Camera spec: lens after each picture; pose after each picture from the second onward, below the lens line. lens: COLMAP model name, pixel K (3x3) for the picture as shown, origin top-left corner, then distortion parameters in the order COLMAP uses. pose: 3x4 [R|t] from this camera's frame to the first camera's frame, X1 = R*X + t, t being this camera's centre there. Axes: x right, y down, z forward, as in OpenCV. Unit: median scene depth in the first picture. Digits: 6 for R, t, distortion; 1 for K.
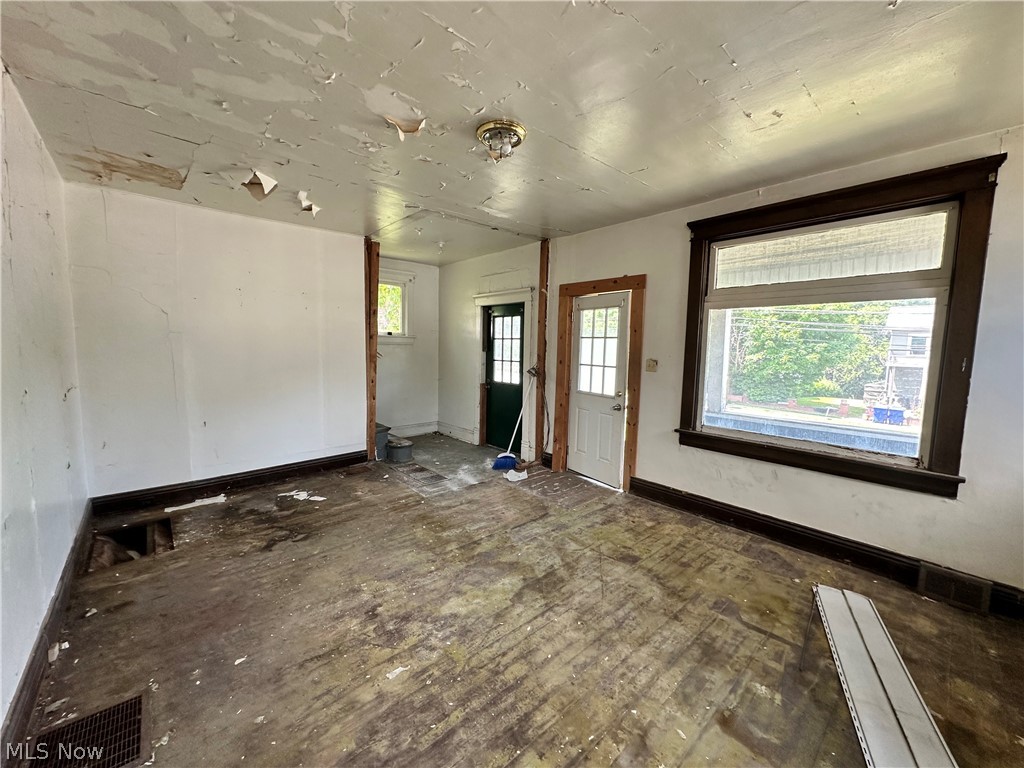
lens RADIAL K [[409.4, 0, 512.2], [0, 409.4, 384.3], [0, 0, 1]] dist [0.000572, -0.000078]
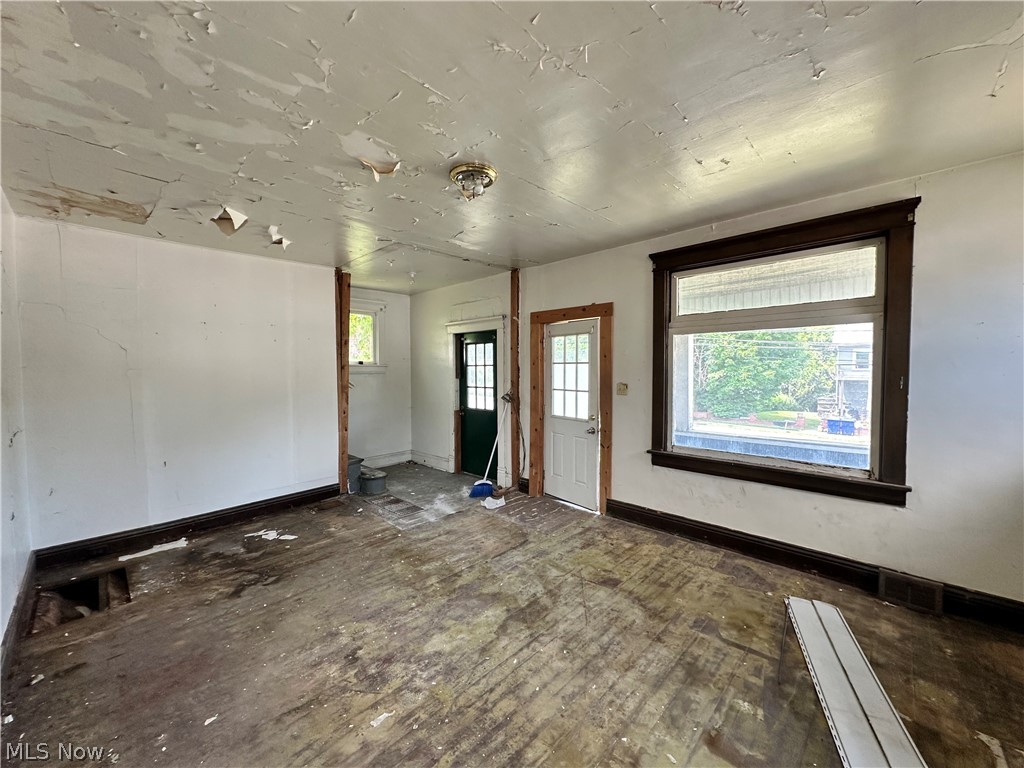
lens RADIAL K [[409.4, 0, 512.0], [0, 409.4, 384.2], [0, 0, 1]] dist [0.000572, -0.000078]
pose [[0.997091, -0.027490, 0.071084, -0.014282], [0.031435, 0.997992, -0.054997, -0.013468], [-0.069430, 0.057072, 0.995953, -0.017773]]
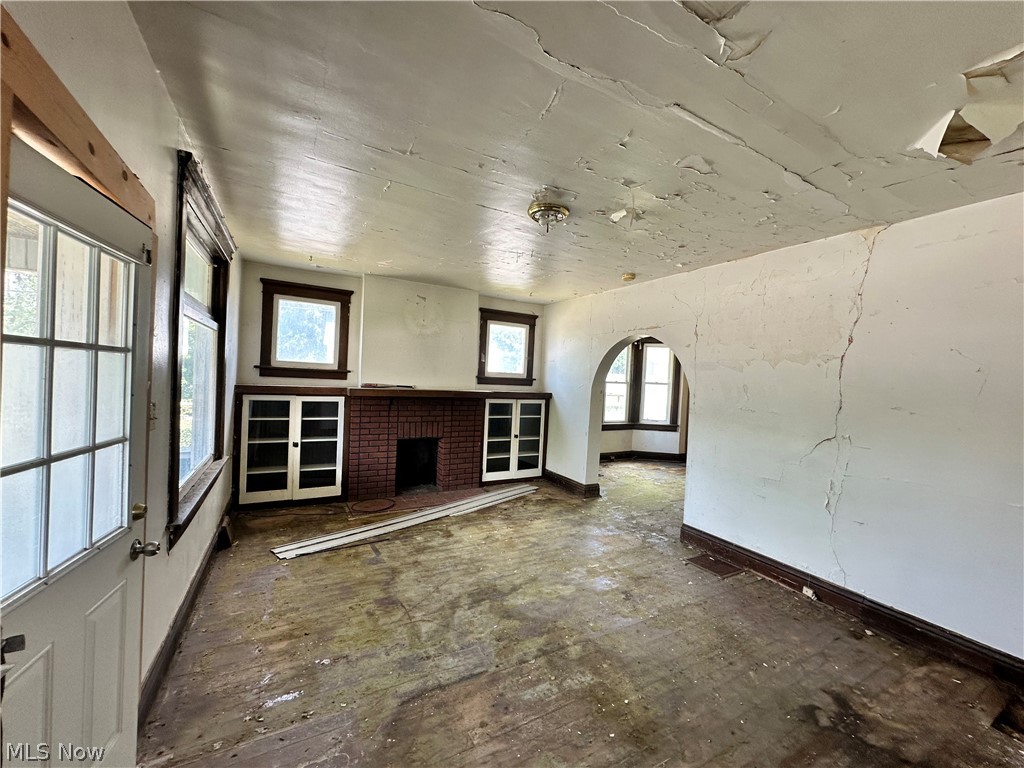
lens RADIAL K [[409.4, 0, 511.0], [0, 409.4, 391.2], [0, 0, 1]] dist [0.000572, -0.000078]
pose [[-0.972966, -0.069609, 0.220206, -0.176493], [-0.041905, 0.990879, 0.128070, -0.199706], [-0.227113, 0.115380, -0.967009, 1.830259]]
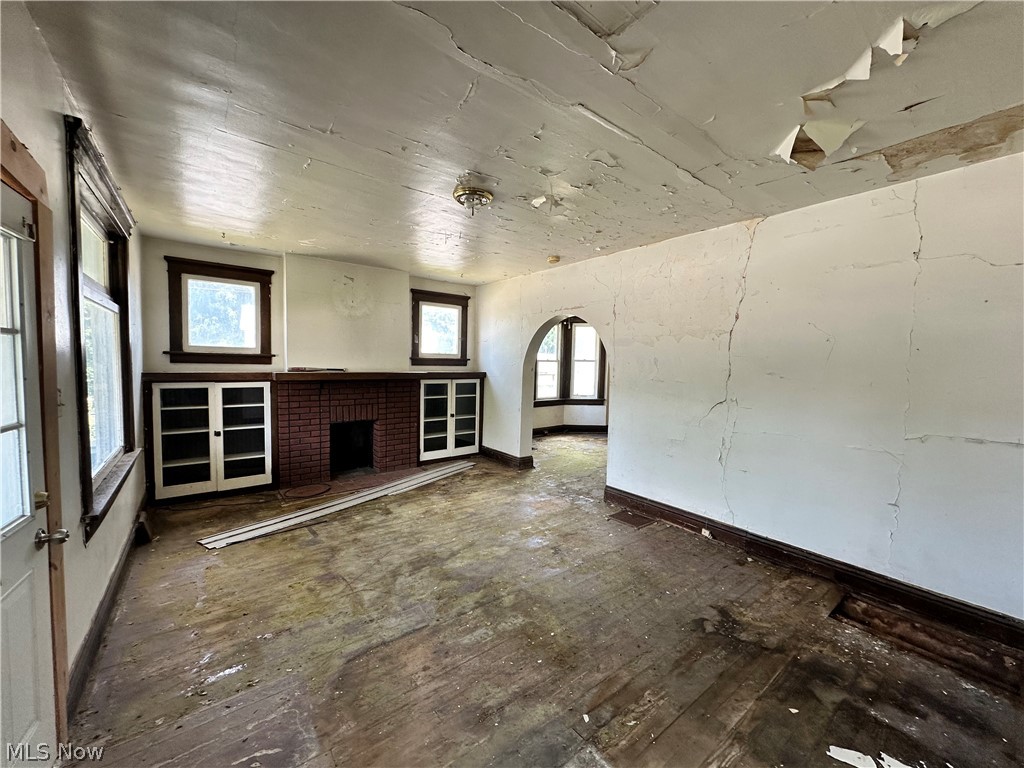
lens RADIAL K [[409.4, 0, 511.8], [0, 409.4, 388.6], [0, 0, 1]] dist [0.000572, -0.000078]
pose [[-0.996873, -0.041593, 0.067191, -0.205410], [-0.030423, 0.986737, 0.159450, -0.194024], [-0.072931, 0.156907, -0.984917, 1.892010]]
